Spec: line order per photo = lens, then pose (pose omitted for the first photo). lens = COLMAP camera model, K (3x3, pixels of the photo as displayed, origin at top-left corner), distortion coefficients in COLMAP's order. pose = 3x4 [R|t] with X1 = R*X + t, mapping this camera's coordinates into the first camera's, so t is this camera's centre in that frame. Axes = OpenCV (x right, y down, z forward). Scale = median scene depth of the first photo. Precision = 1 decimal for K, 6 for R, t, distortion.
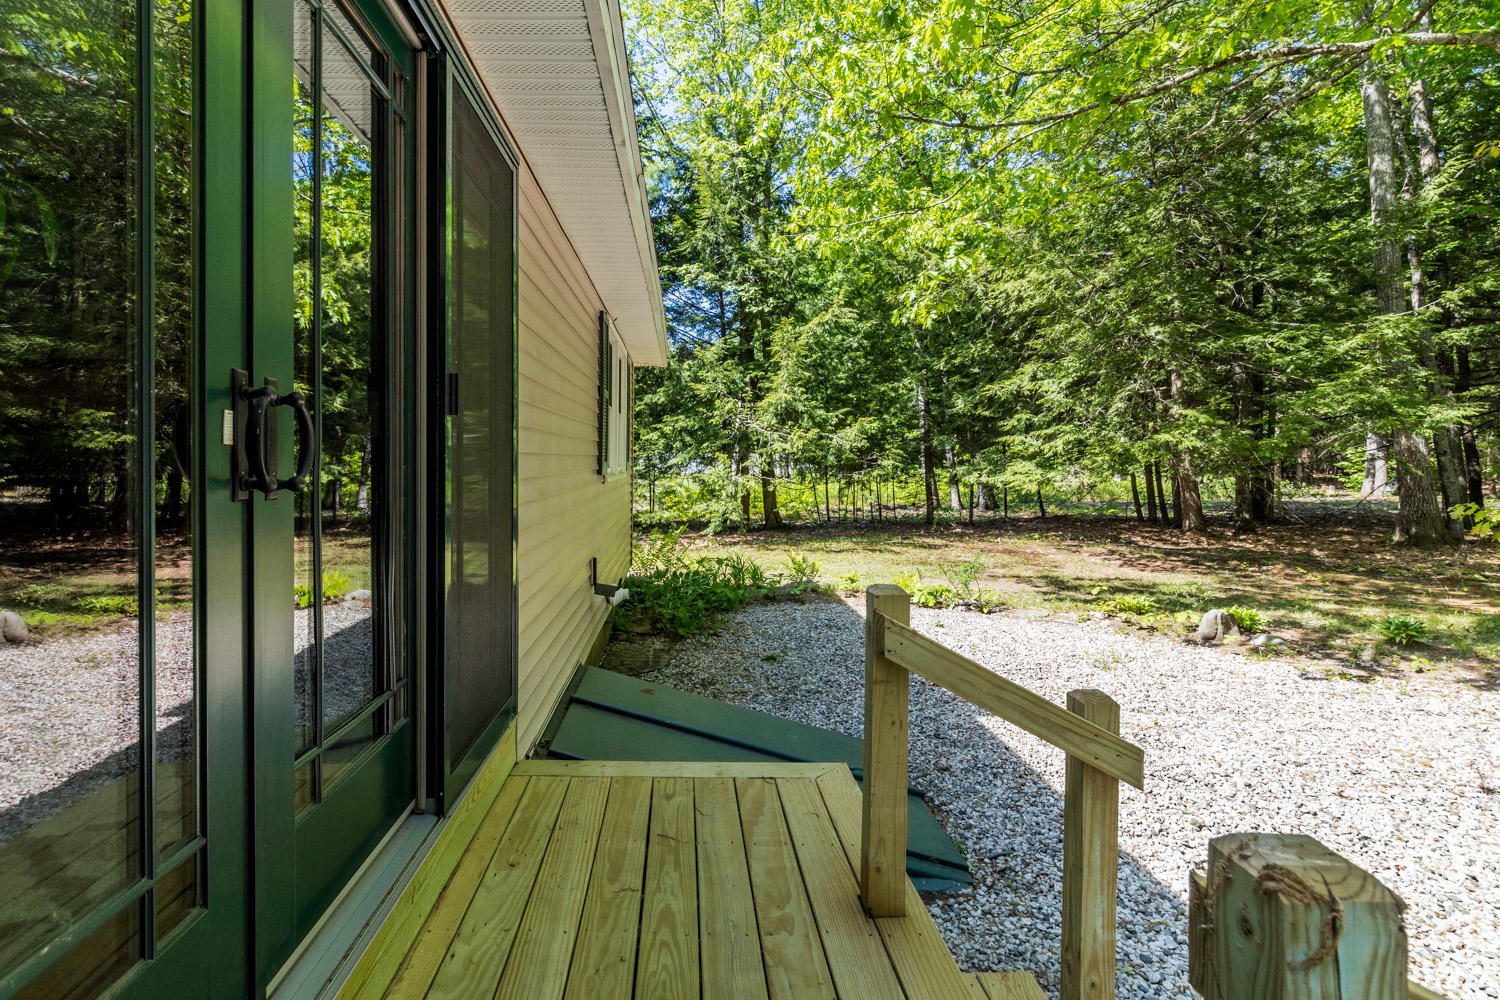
lens RADIAL K [[741.3, 0, 746.0], [0, 741.3, 465.2], [0, 0, 1]] dist [0.003094, 0.001325]
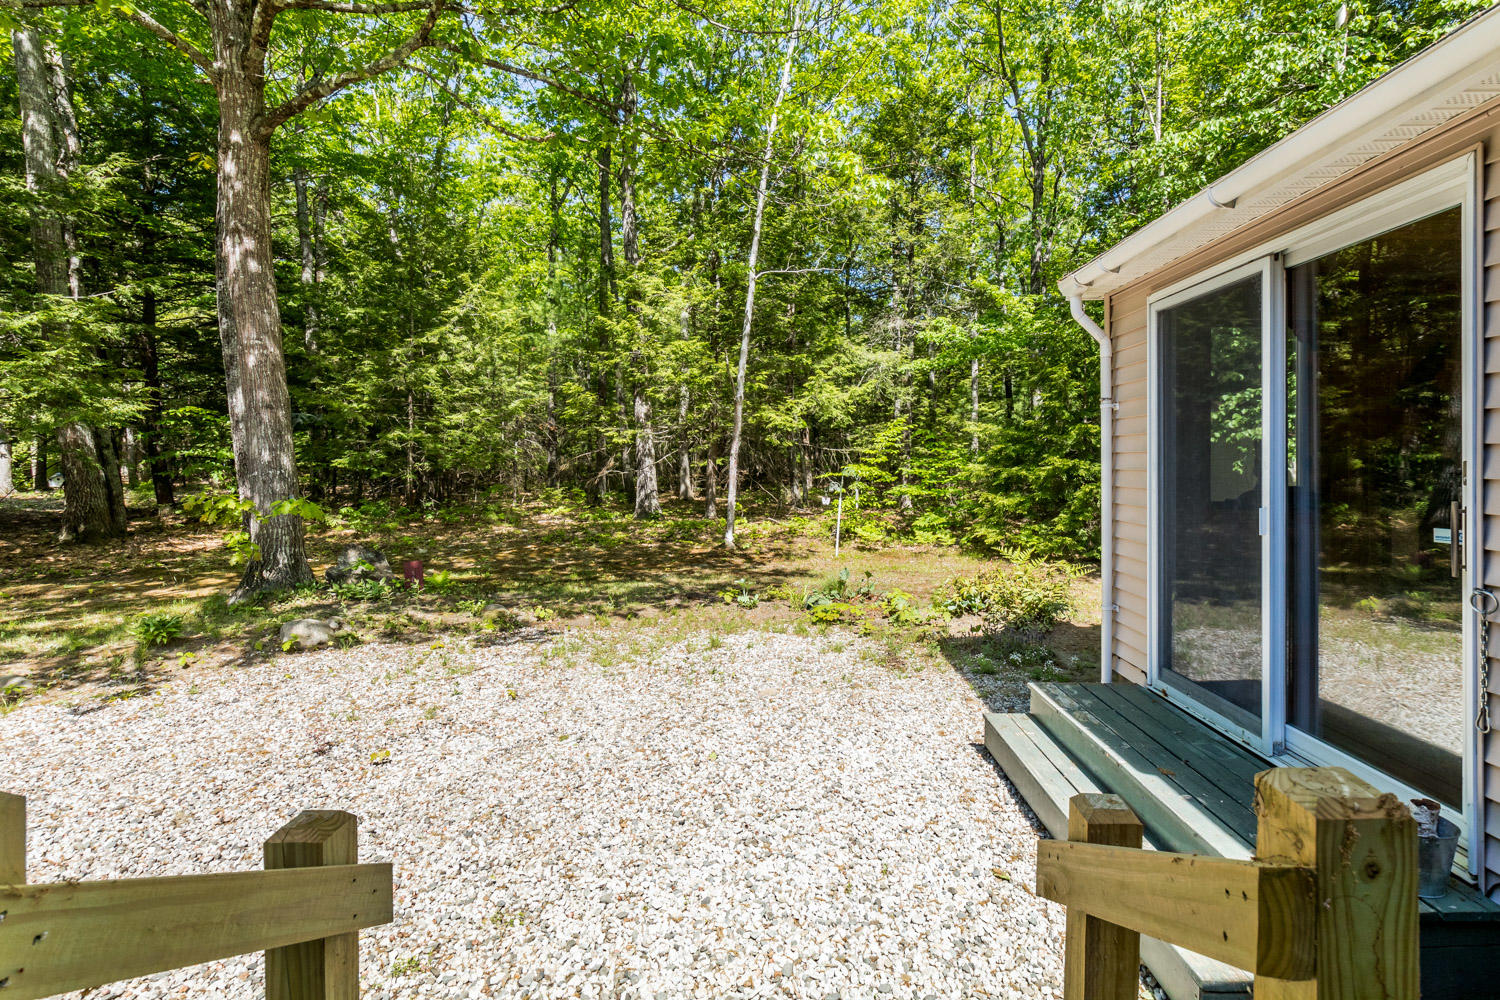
lens RADIAL K [[741.3, 0, 746.0], [0, 741.3, 465.2], [0, 0, 1]] dist [0.003094, 0.001325]
pose [[0.034811, -0.010912, 0.999334, -0.047959], [0.003598, 0.999935, 0.010794, 0.001786], [-0.999387, 0.003220, 0.034848, 0.210726]]
